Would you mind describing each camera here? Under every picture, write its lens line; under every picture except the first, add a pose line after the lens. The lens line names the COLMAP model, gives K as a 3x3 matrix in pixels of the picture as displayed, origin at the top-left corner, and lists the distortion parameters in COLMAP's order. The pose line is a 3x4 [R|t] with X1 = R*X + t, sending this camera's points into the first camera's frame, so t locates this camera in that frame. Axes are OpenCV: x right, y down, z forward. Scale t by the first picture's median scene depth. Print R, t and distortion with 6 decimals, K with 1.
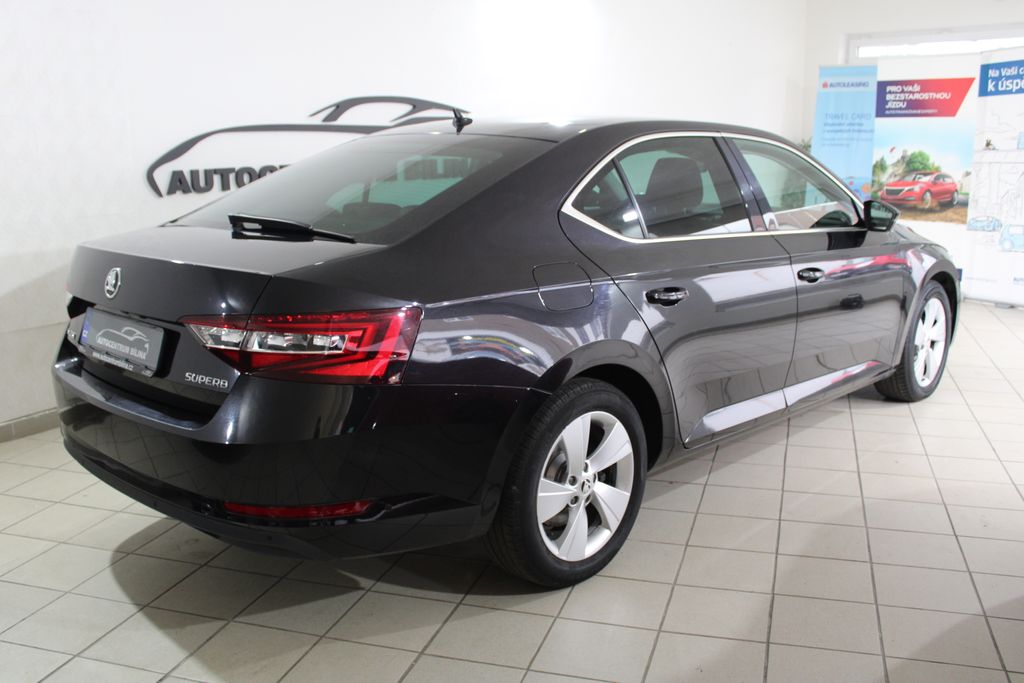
lens RADIAL K [[953.9, 0, 512.0], [0, 953.9, 341.5], [0, 0, 1]] dist [-0.148865, 0.154669]
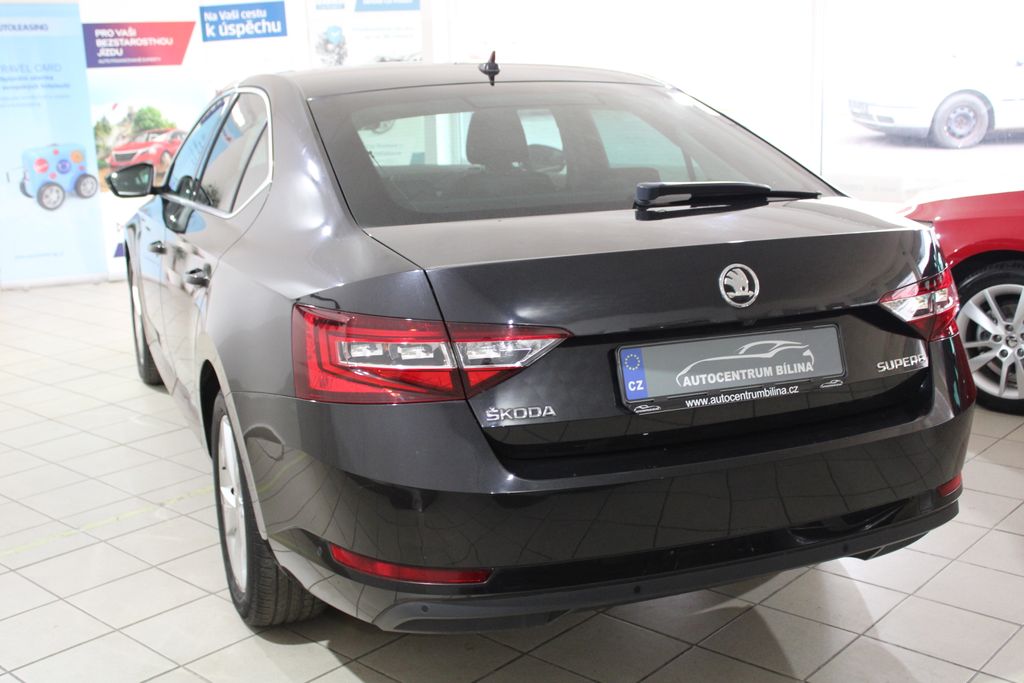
lens RADIAL K [[1172.4, 0, 512.0], [0, 1172.4, 341.5], [0, 0, 1]] dist [-0.025883, 0.003729]
pose [[0.440320, -0.205118, 0.874097, -0.398850], [0.215374, 0.969259, 0.118955, -0.050925], [-0.871626, 0.135879, 0.470961, 0.230345]]
